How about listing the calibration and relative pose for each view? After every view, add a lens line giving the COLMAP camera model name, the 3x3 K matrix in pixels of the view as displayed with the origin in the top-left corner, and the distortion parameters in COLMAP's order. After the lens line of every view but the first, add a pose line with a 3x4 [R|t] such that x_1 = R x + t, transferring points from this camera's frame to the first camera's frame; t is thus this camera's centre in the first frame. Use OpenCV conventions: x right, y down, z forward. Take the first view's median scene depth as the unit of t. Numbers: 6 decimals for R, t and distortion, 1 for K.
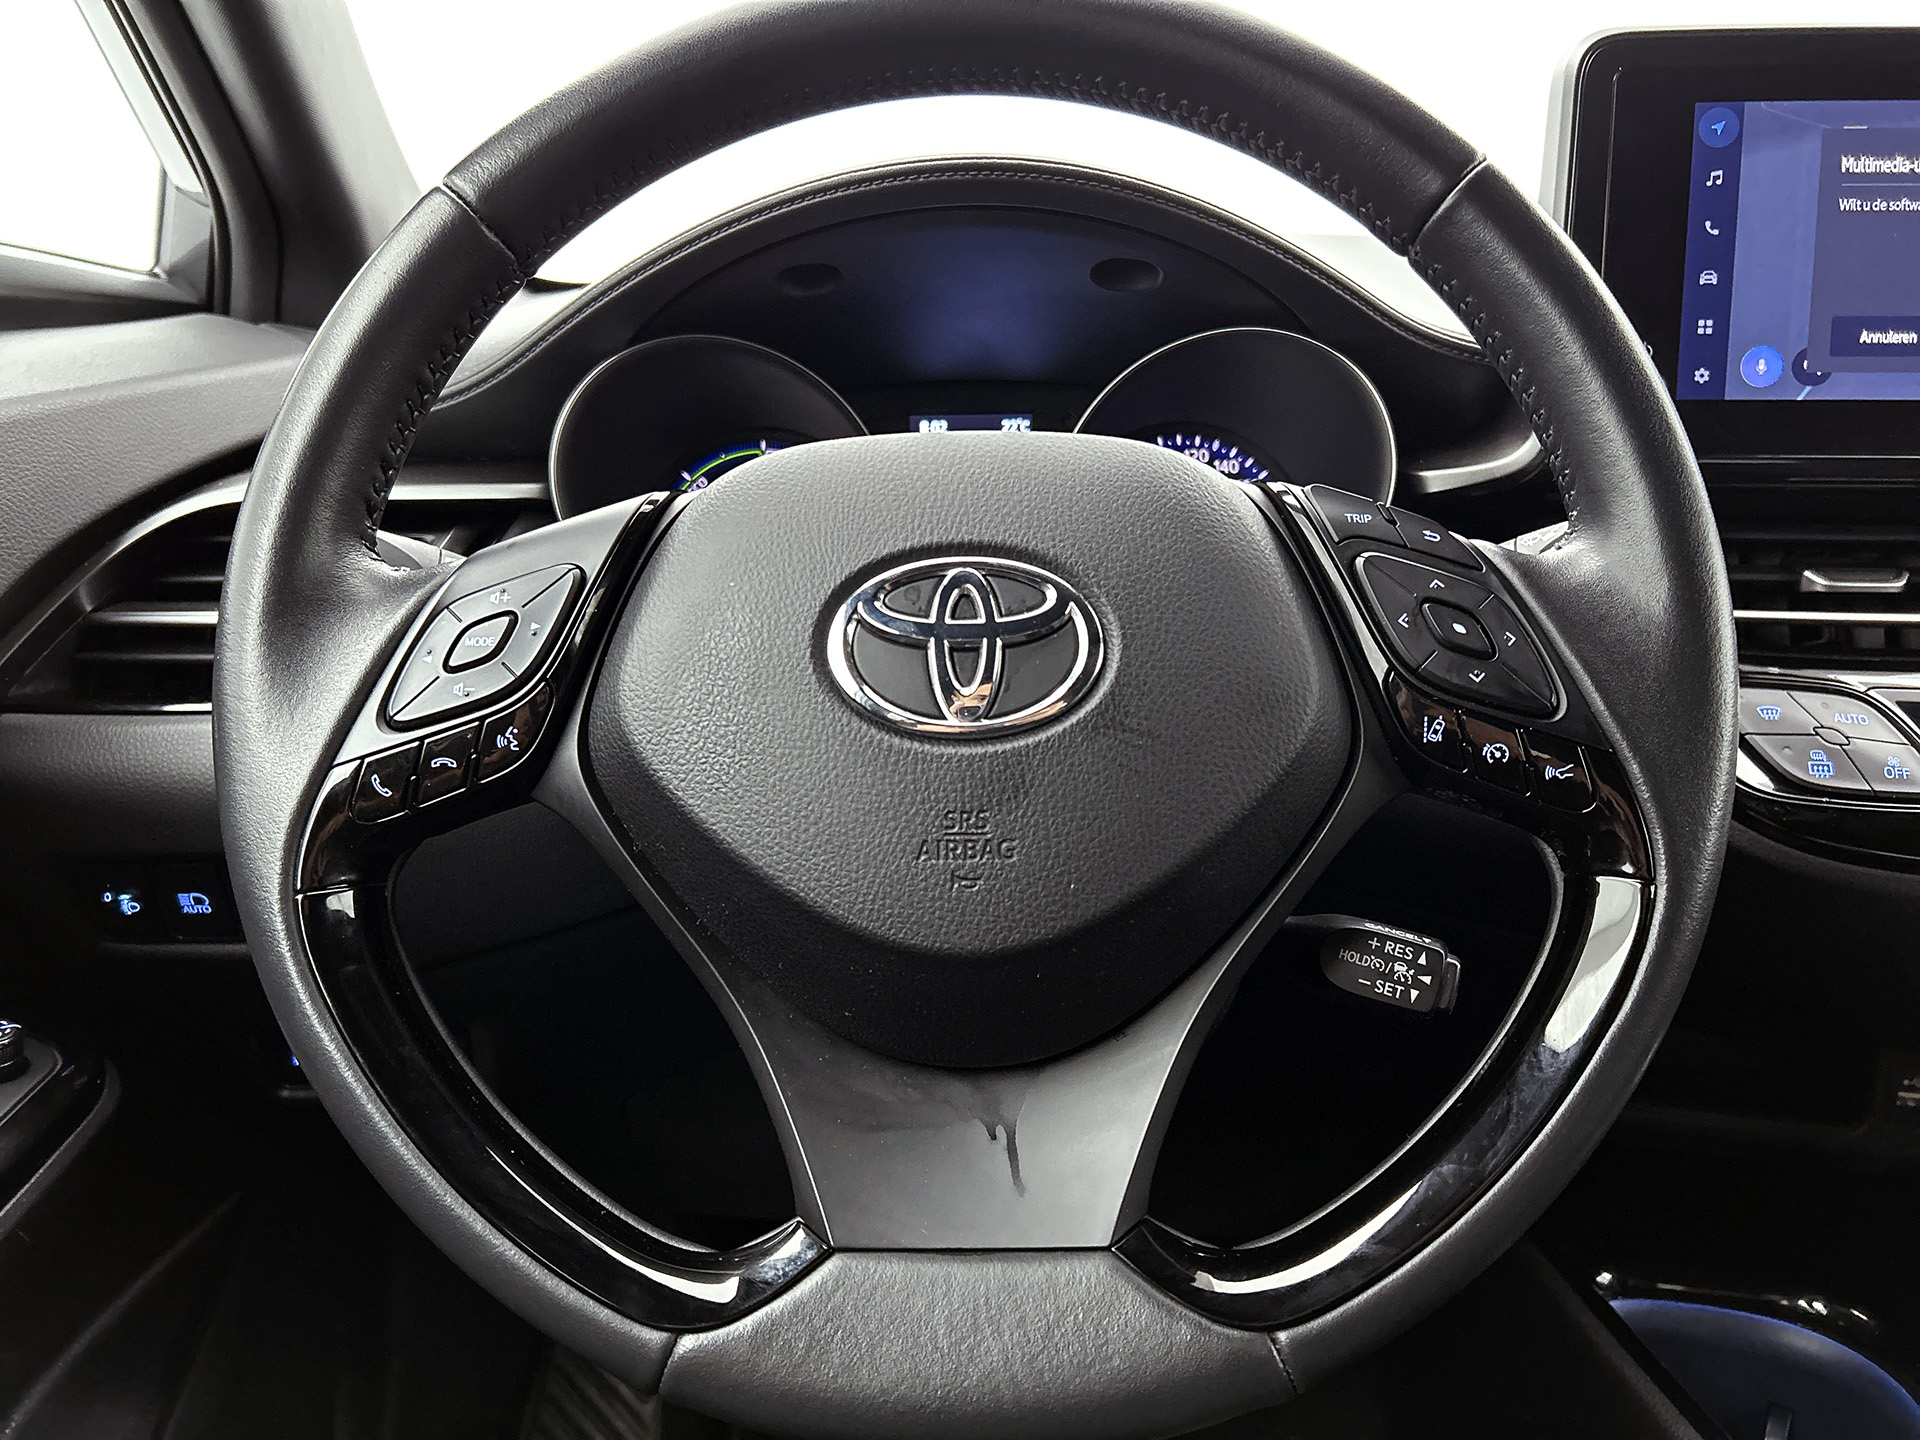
lens RADIAL K [[1506.0, 0, 971.5], [0, 1506.0, 710.5], [0, 0, 1]] dist [0.066556, -0.077228]
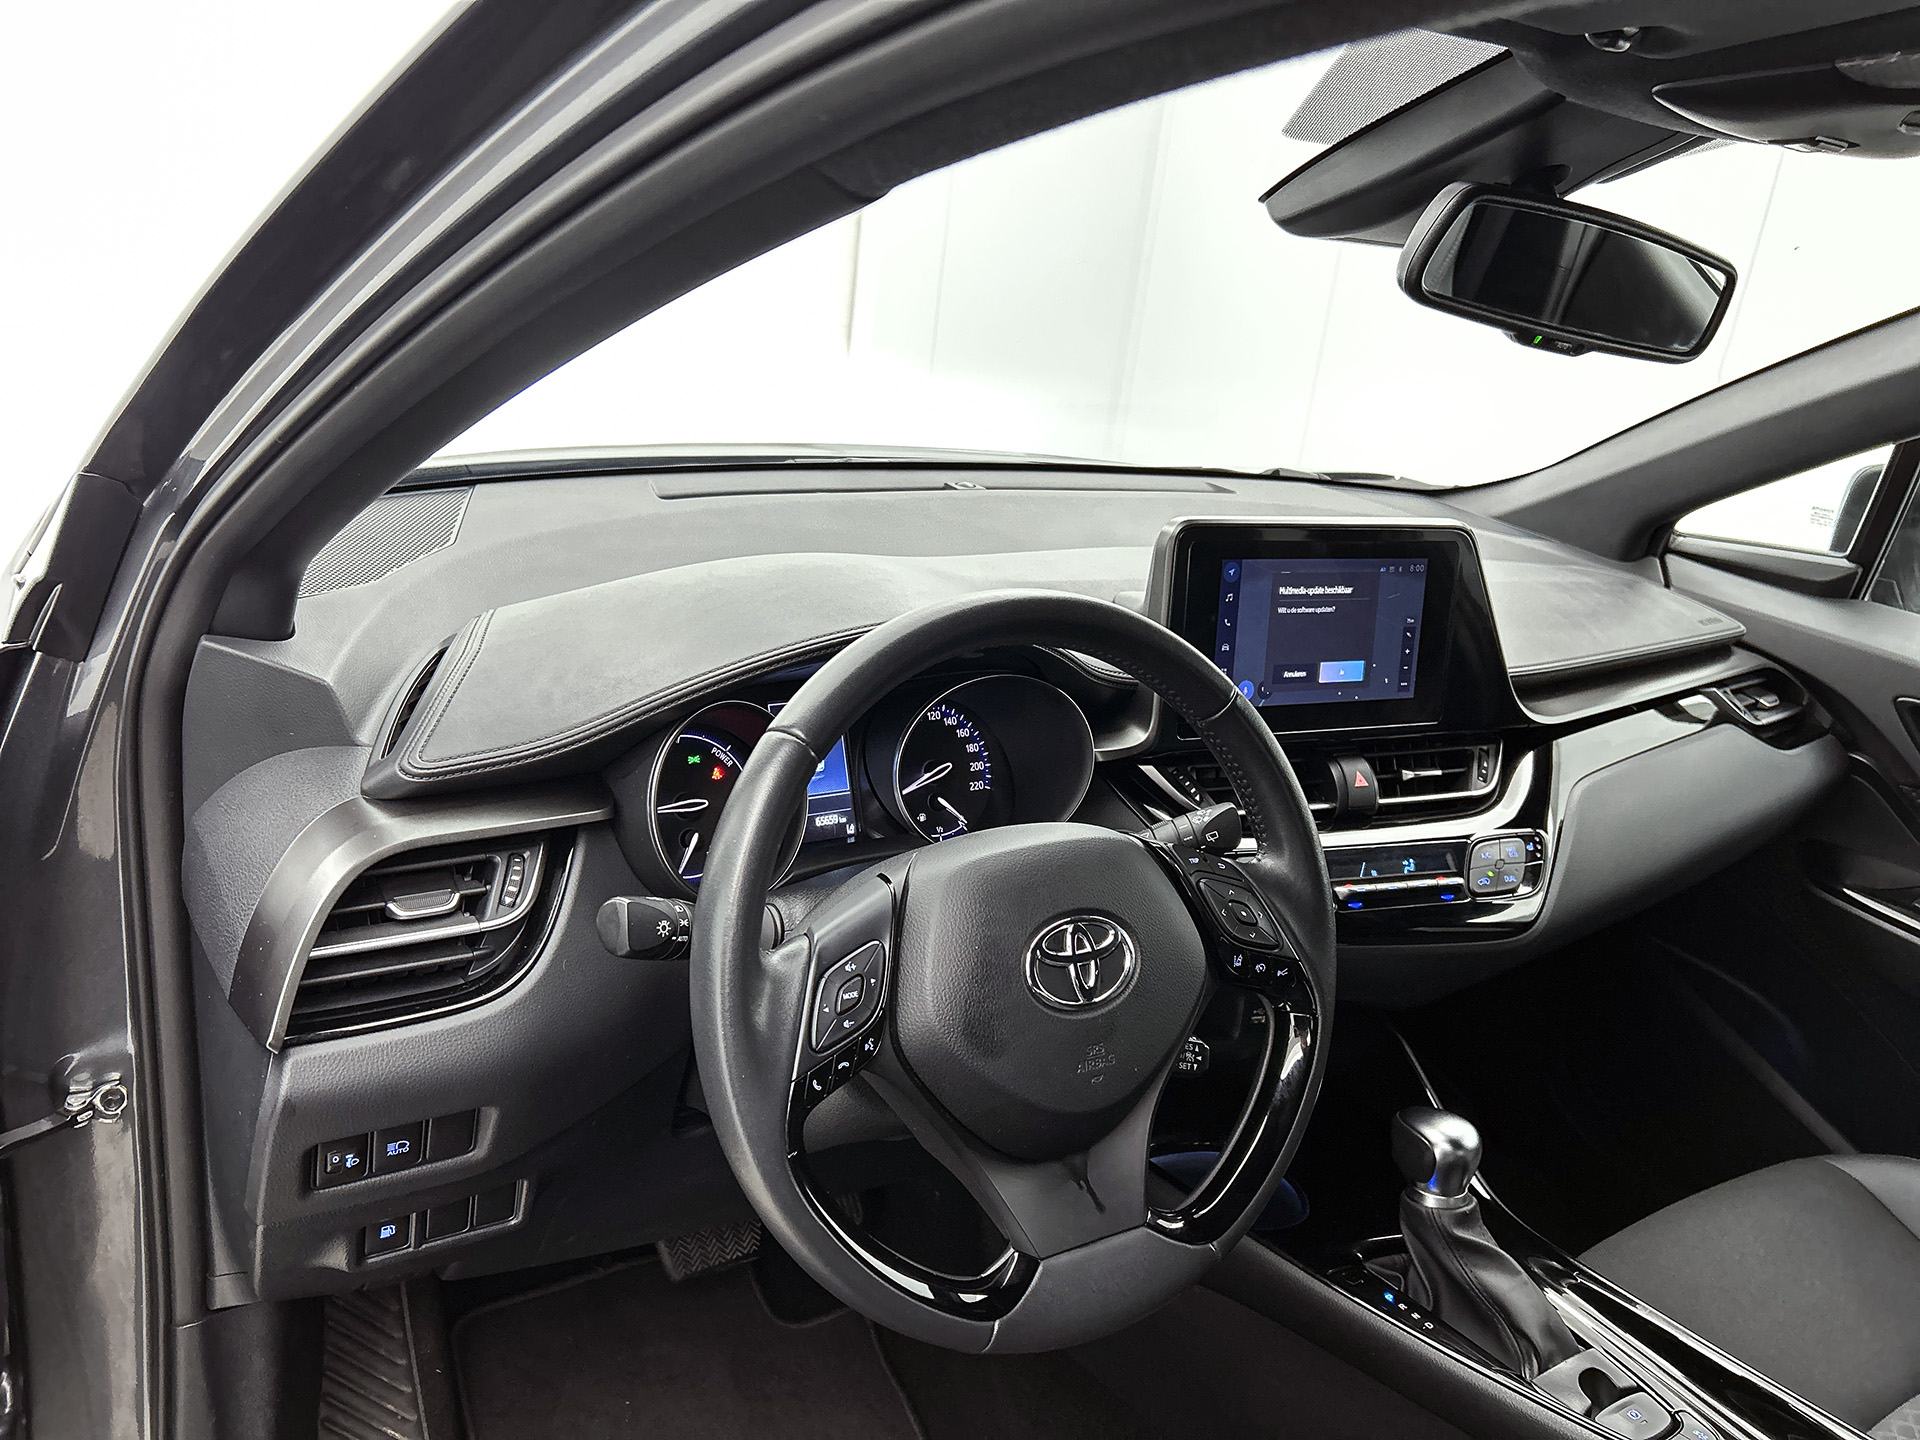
lens RADIAL K [[1506.0, 0, 961.1], [0, 1506.0, 720.5], [0, 0, 1]] dist [0.066556, -0.077228]
pose [[0.839722, -0.080979, 0.536944, -1.195013], [0.027308, 0.993864, 0.107183, -0.584744], [-0.542329, -0.075341, 0.836781, -0.605357]]
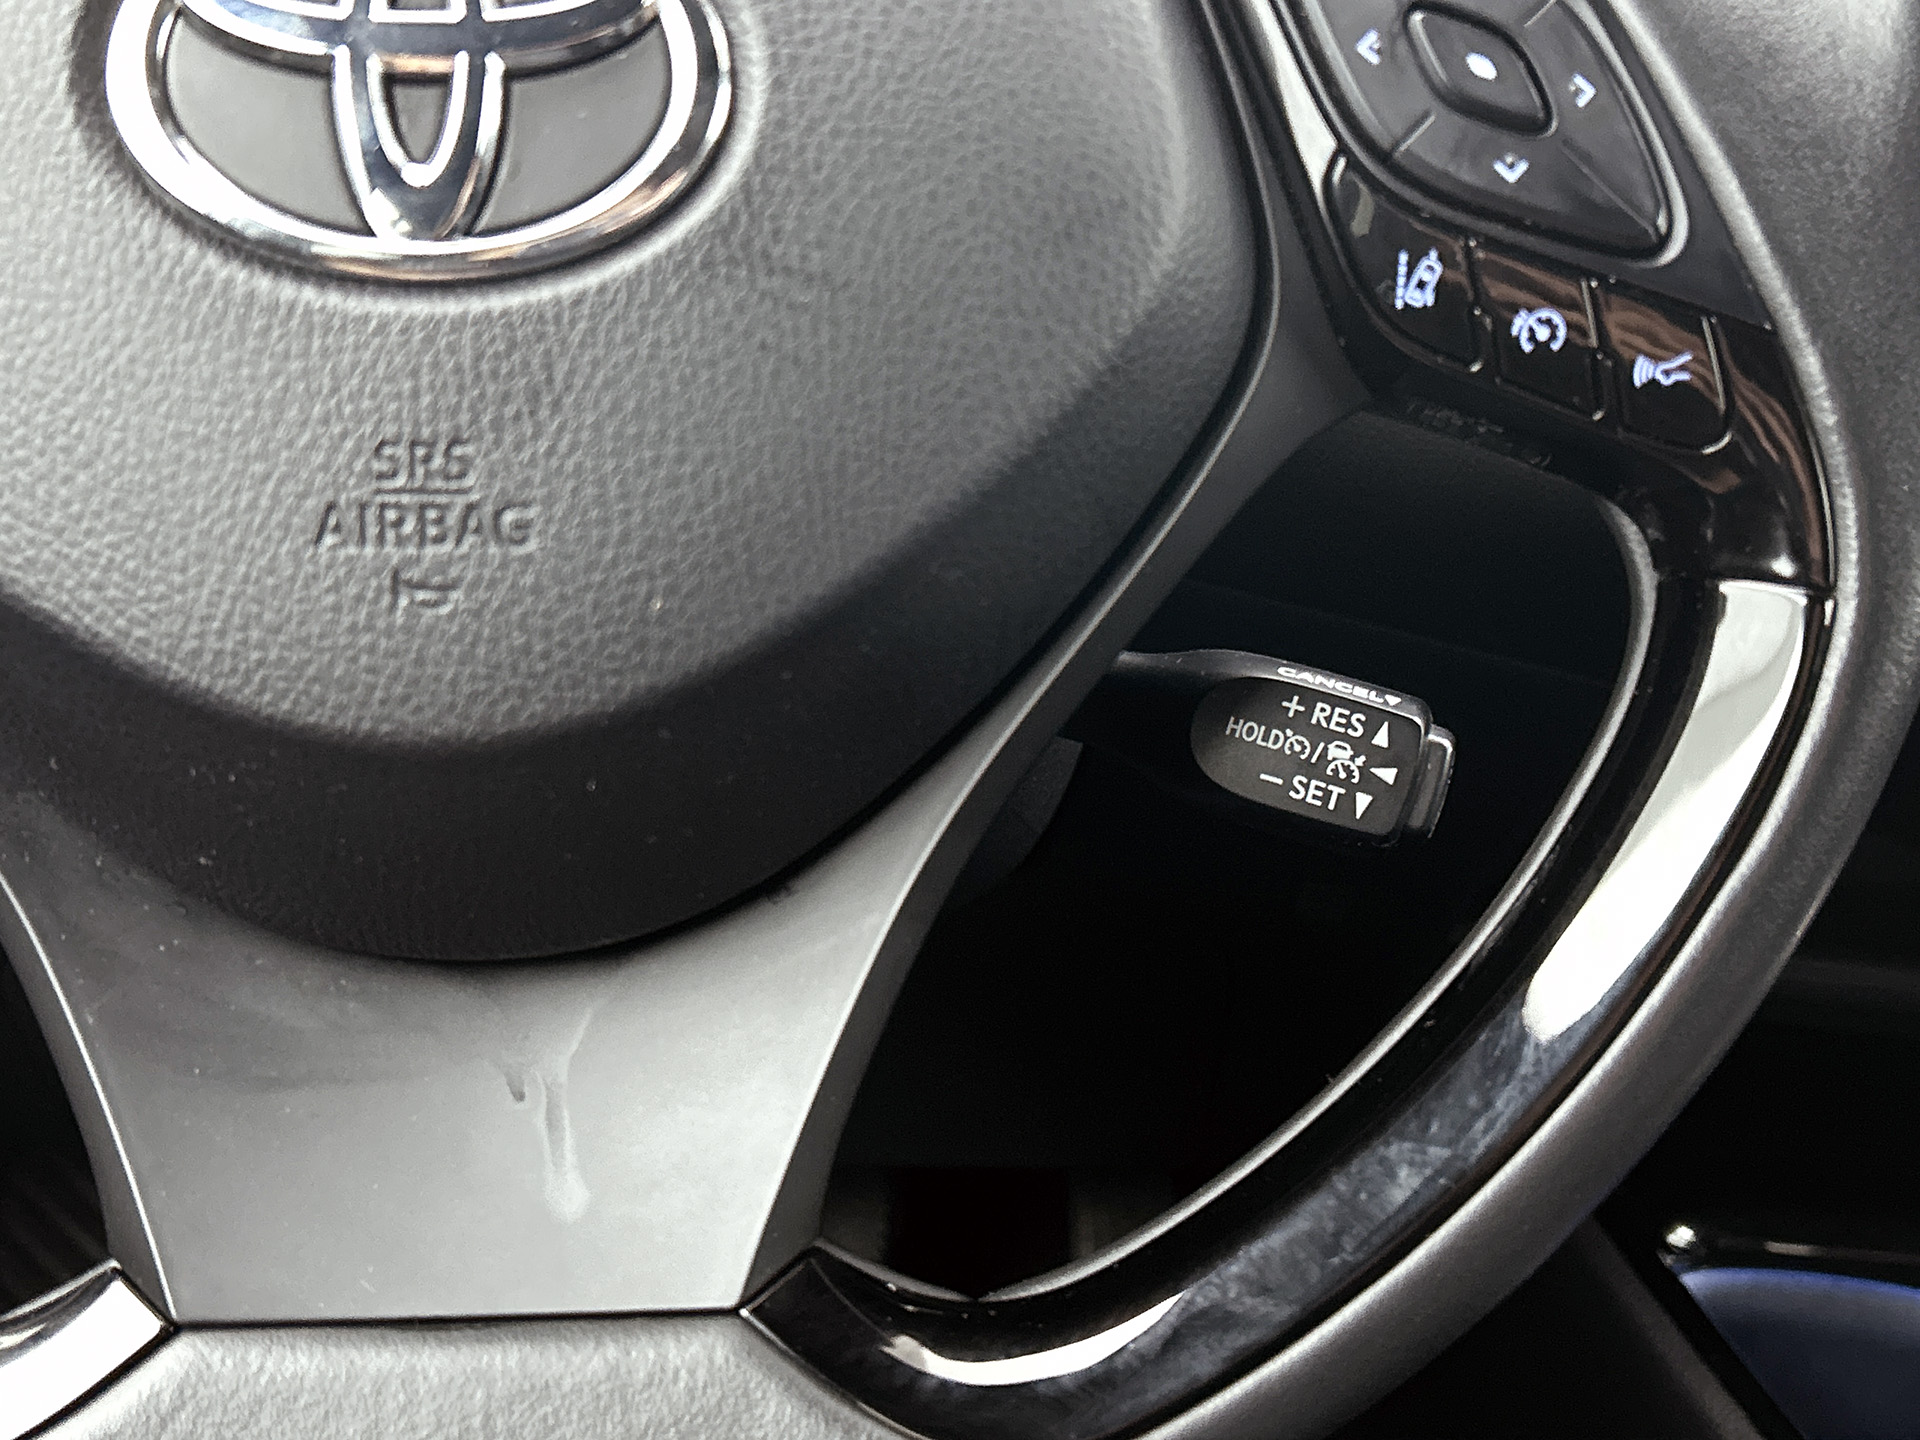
lens RADIAL K [[2401.2, 0, 964.6], [0, 2401.2, 709.5], [0, 0, 1]] dist [0.063891, 0.000000]
pose [[0.995939, -0.001001, 0.090029, 0.091115], [-0.014665, 0.984781, 0.173183, 0.016440], [-0.088833, -0.173800, 0.980766, 0.232411]]
